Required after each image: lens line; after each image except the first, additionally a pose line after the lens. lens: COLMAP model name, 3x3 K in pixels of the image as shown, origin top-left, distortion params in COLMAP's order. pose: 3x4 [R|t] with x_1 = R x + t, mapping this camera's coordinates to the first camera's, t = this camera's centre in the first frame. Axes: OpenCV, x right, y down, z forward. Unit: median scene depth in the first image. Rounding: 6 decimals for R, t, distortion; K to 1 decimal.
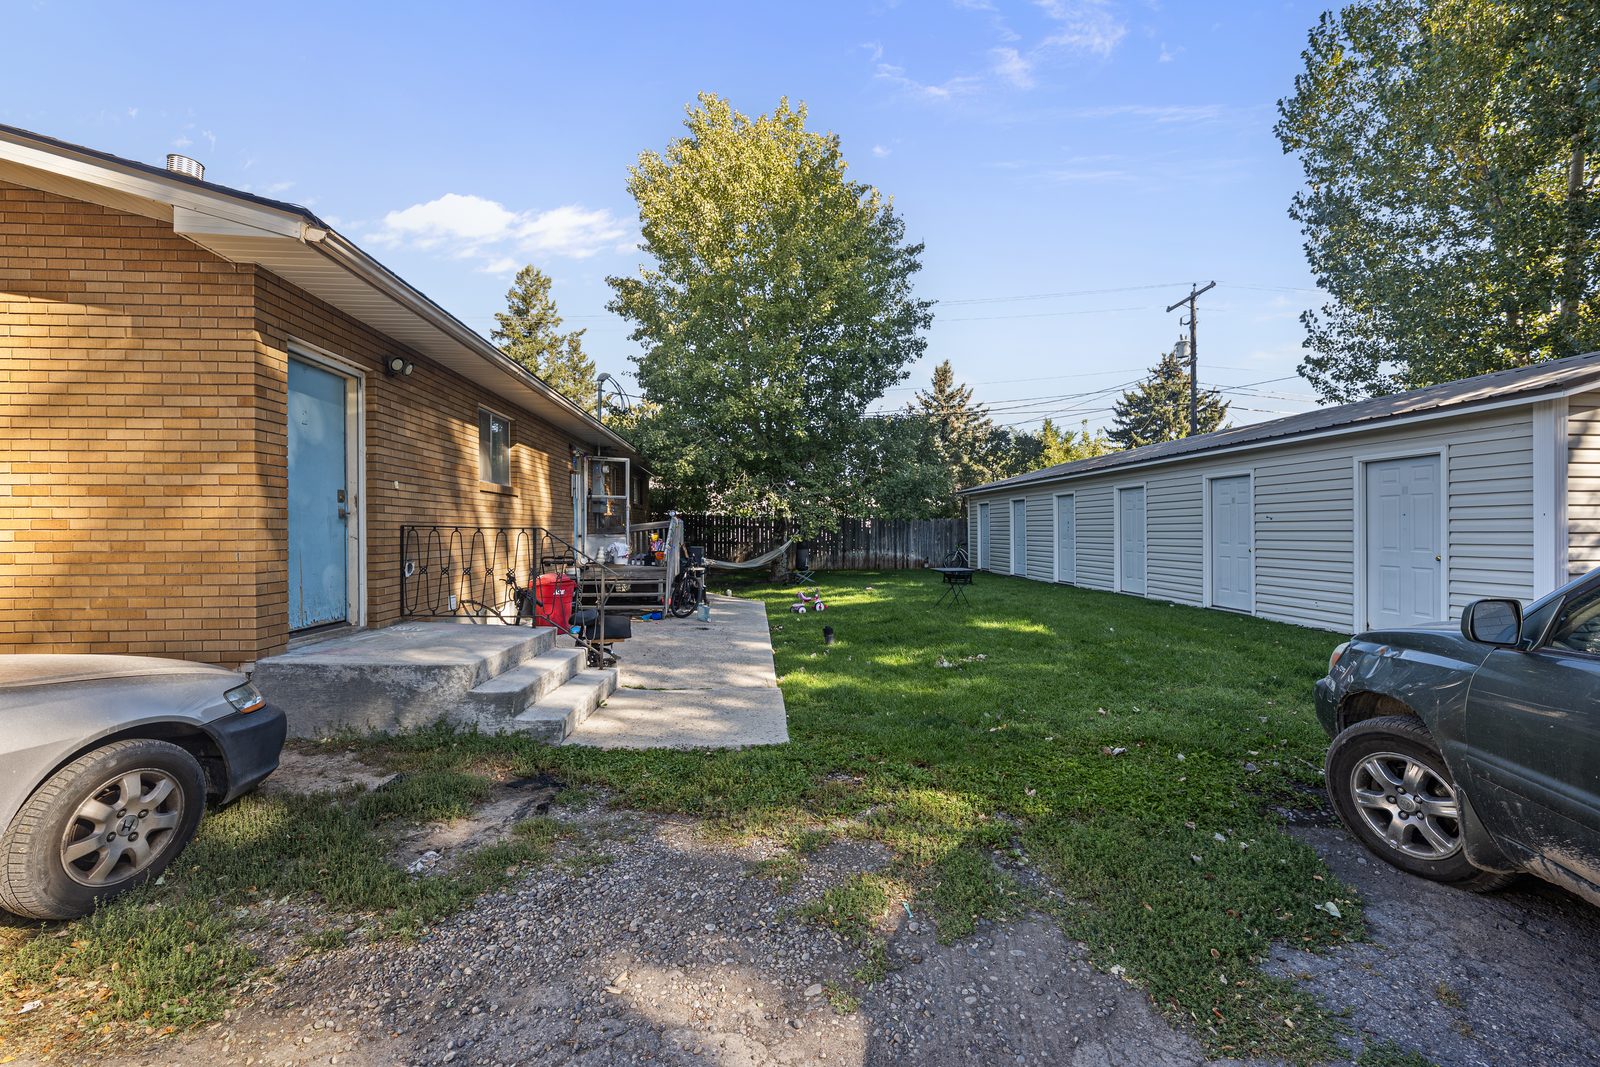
lens RADIAL K [[645.2, 0, 800.0], [0, 645.2, 533.5], [0, 0, 1]] dist [0.000257, -0.000286]
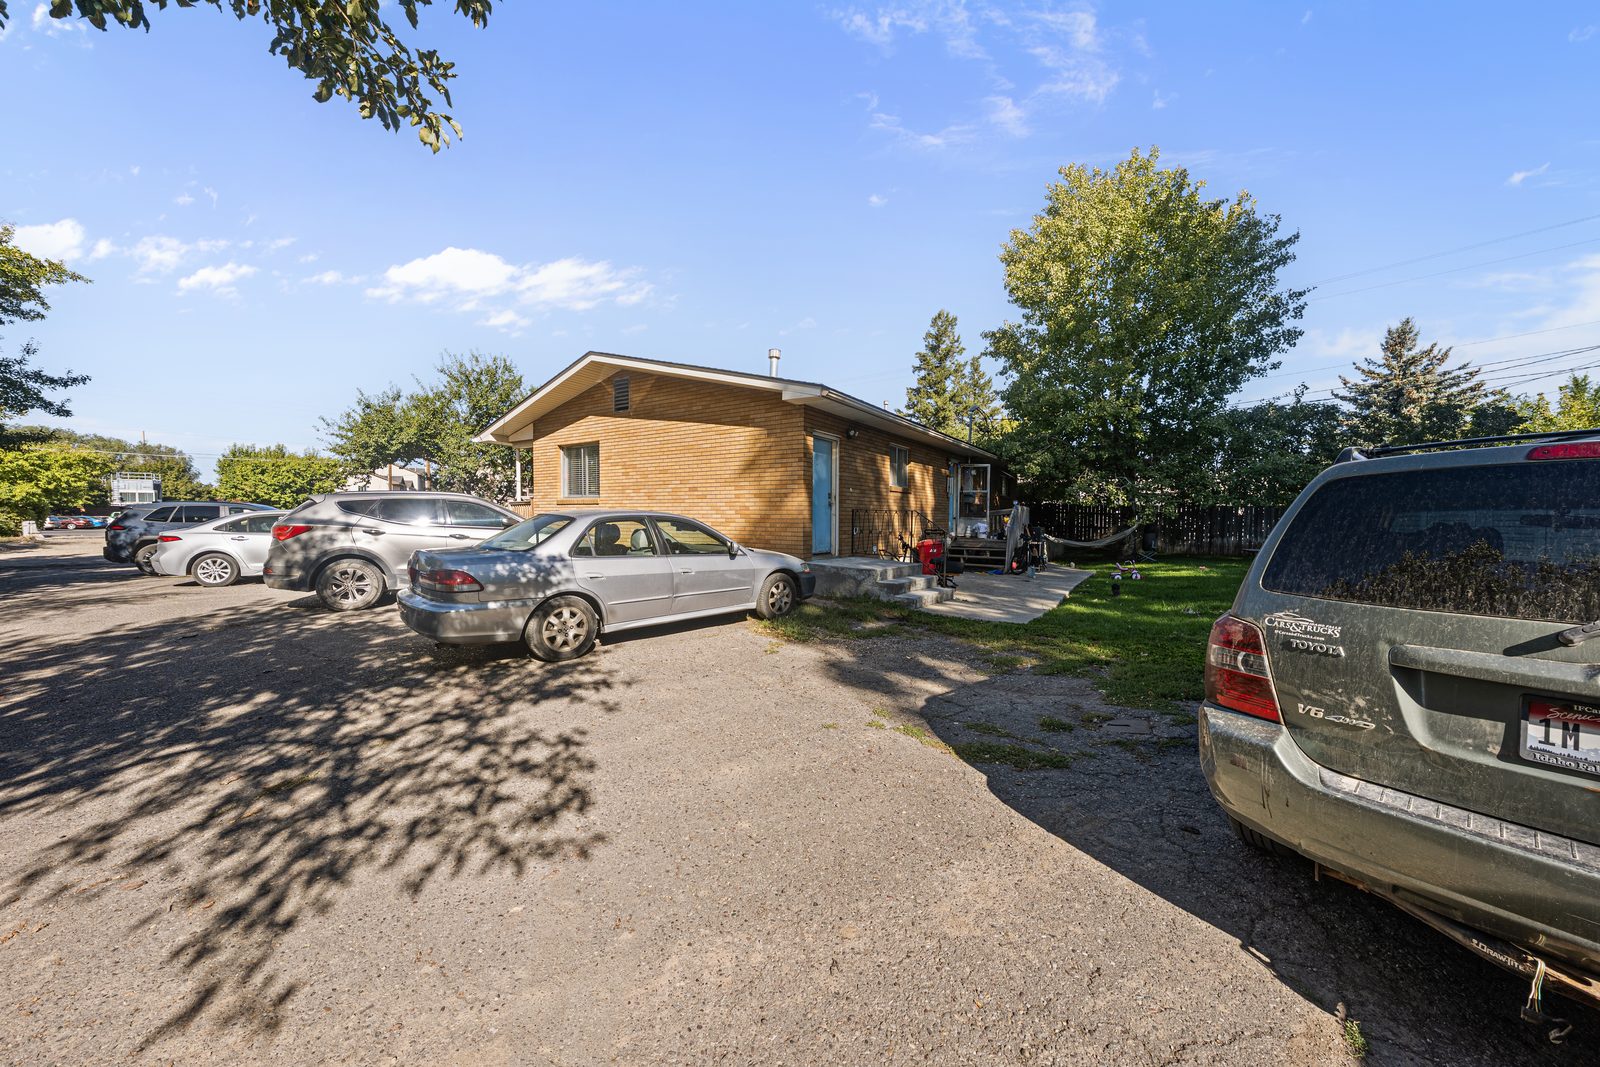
lens RADIAL K [[645.2, 0, 800.0], [0, 645.2, 533.5], [0, 0, 1]] dist [0.000257, -0.000286]
pose [[0.804290, 0.021175, -0.593859, 0.209524], [-0.012015, 0.999740, 0.019375, 0.011801], [0.594115, -0.008448, 0.804336, -0.336352]]
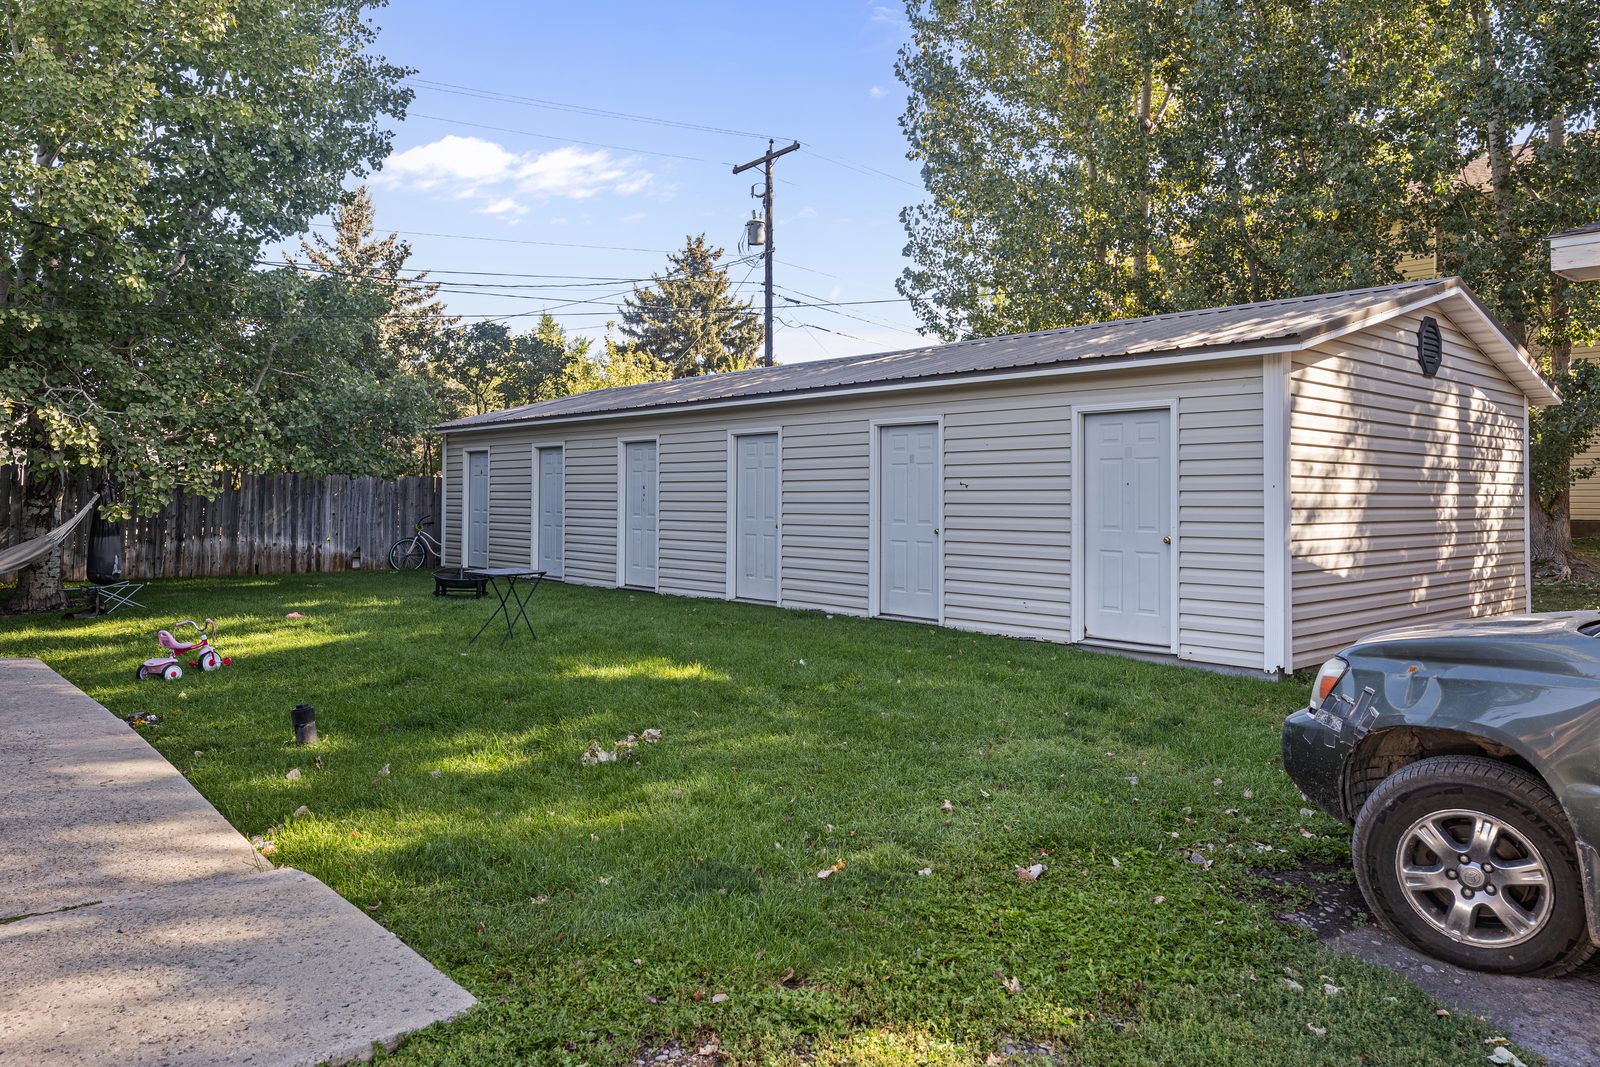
lens RADIAL K [[1099.3, 0, 781.6], [0, 1099.3, 472.1], [0, 0, 1]] dist [0.004261, 0.000871]
pose [[0.795183, 0.023970, 0.605896, -0.111113], [-0.006085, 0.999484, -0.031554, 0.000553], [-0.606340, 0.021404, 0.794918, 0.113528]]
